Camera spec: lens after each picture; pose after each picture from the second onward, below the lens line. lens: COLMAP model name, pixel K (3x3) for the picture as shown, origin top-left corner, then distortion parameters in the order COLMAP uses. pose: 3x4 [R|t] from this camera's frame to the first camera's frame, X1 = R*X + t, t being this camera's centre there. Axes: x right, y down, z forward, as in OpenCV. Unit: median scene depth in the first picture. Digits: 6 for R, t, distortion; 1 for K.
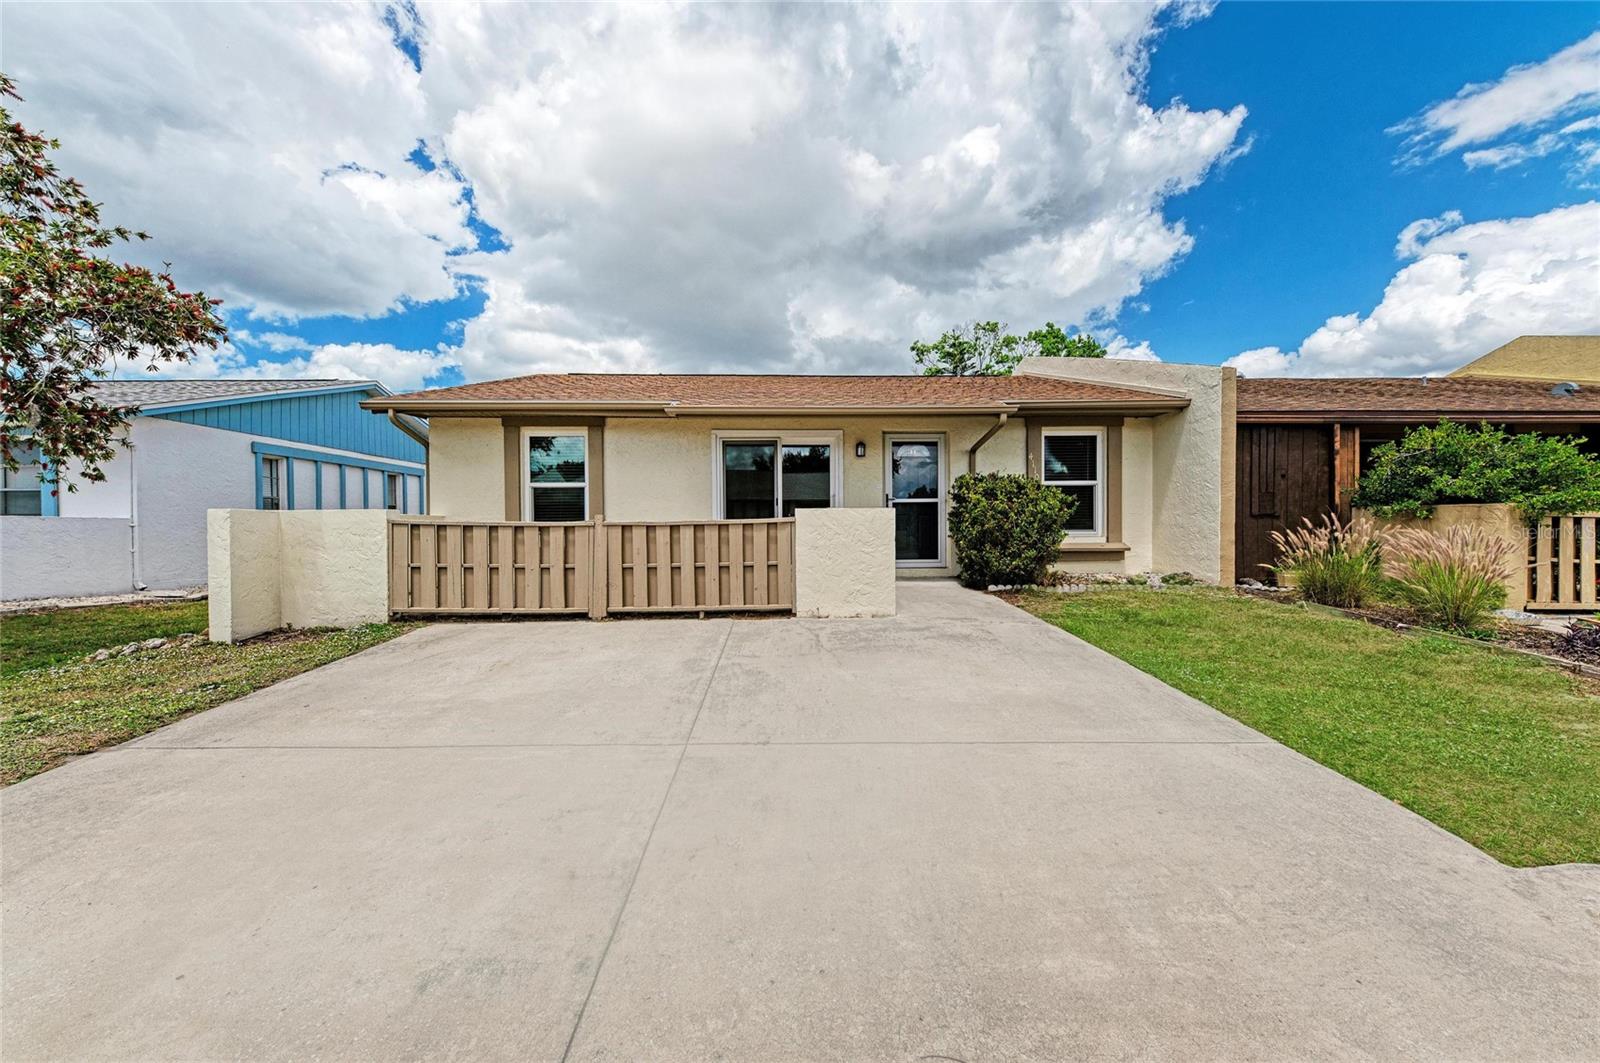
lens RADIAL K [[569.5, 0, 800.0], [0, 569.5, 531.5], [0, 0, 1]] dist [0.019024, -0.007445]
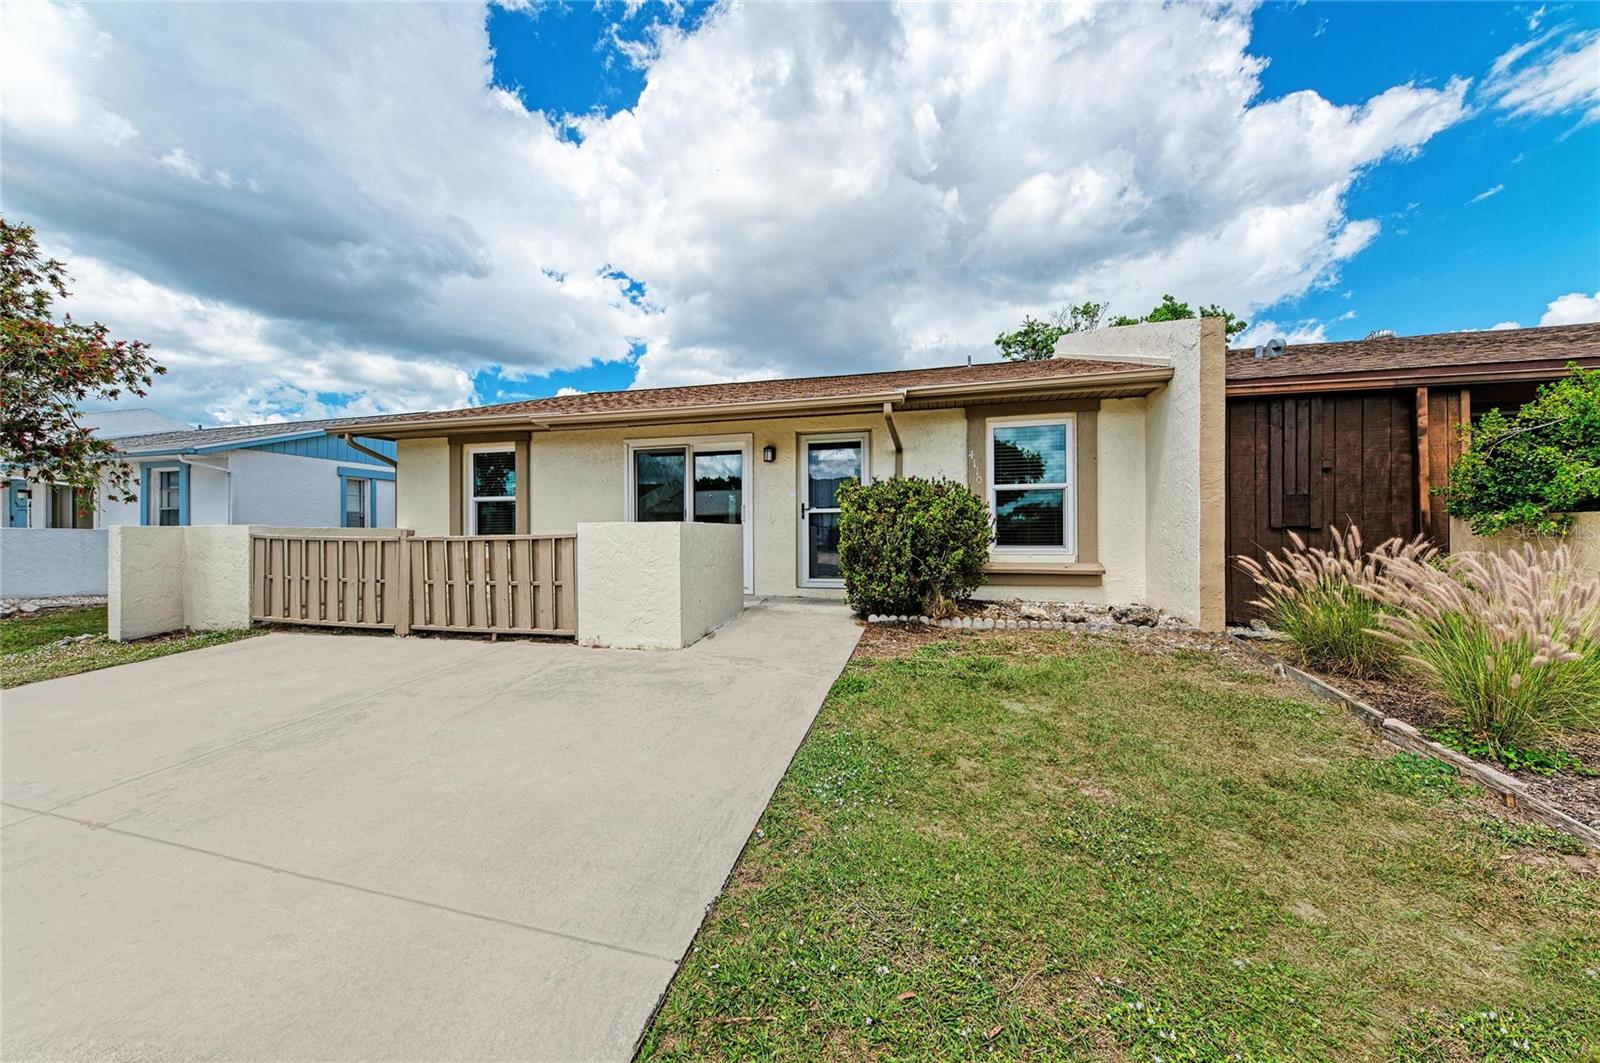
lens RADIAL K [[550.1, 0, 800.0], [0, 550.1, 531.5], [0, 0, 1]] dist [0.018939, -0.007528]
pose [[0.961301, 0.001339, -0.275498, 0.443903], [-0.004739, 0.999921, -0.011678, -0.014449], [0.275460, 0.012531, 0.961231, 0.211953]]
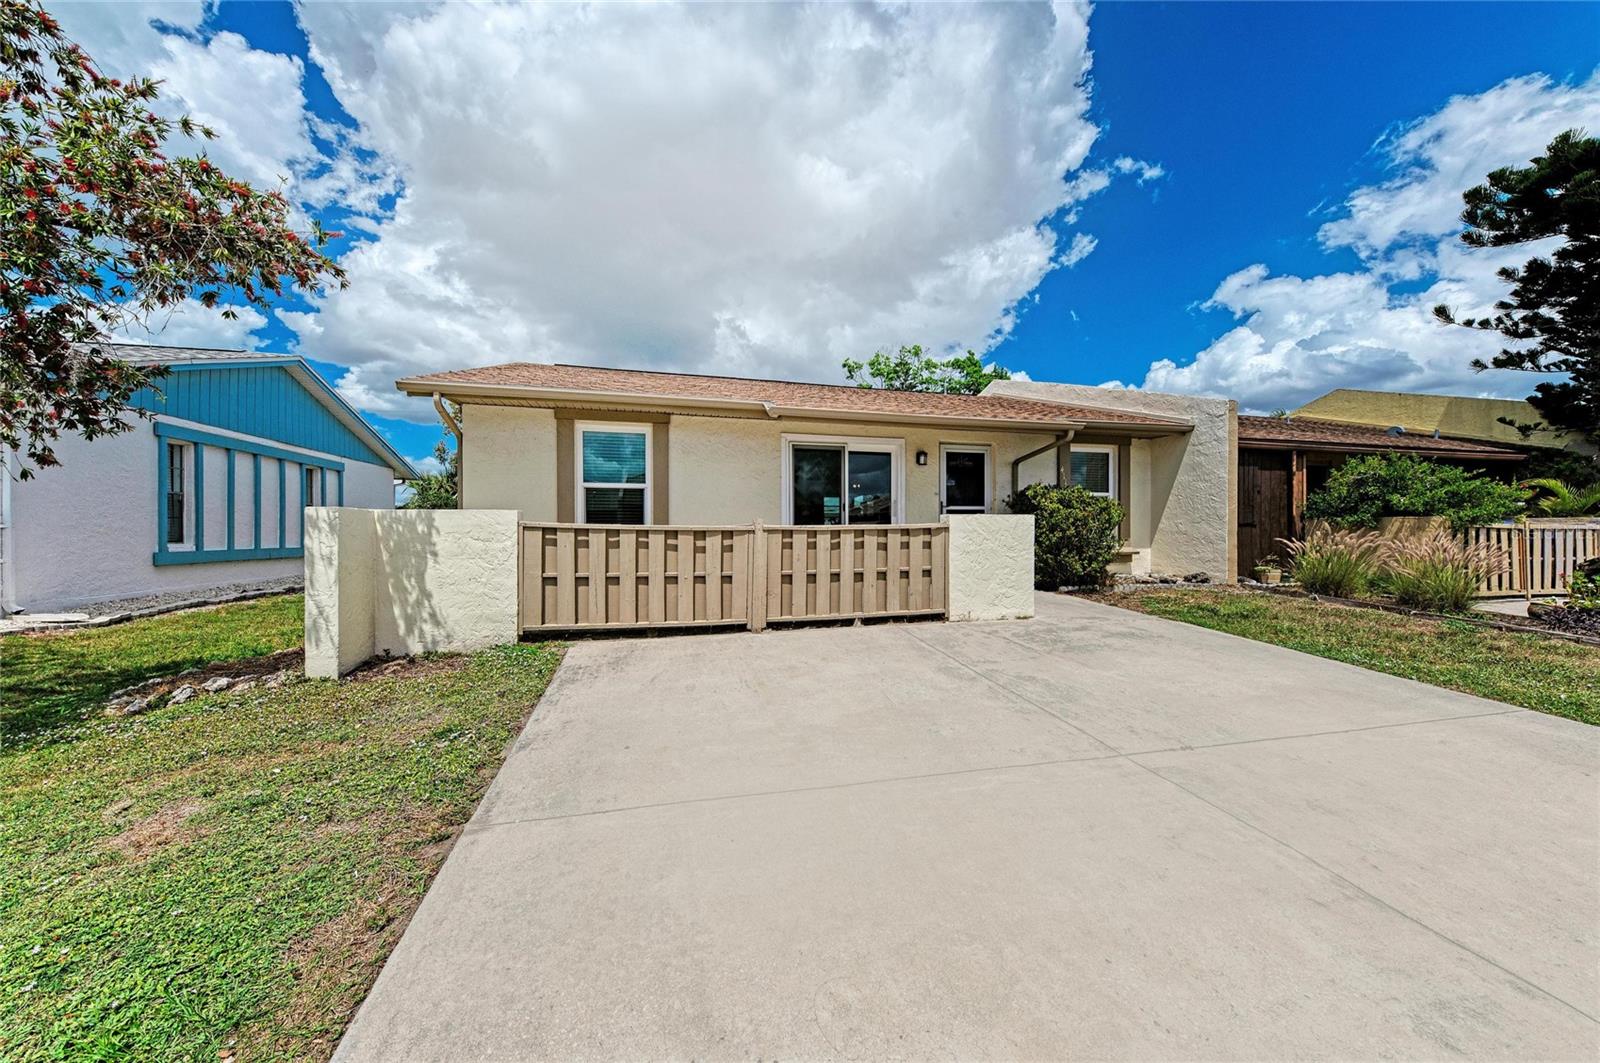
lens RADIAL K [[550.1, 0, 800.0], [0, 550.1, 531.5], [0, 0, 1]] dist [0.018939, -0.007528]
pose [[0.973310, 0.004011, 0.229460, -0.387706], [-0.001534, 0.999939, -0.010971, 0.001206], [-0.229490, 0.010326, 0.973256, 0.083306]]
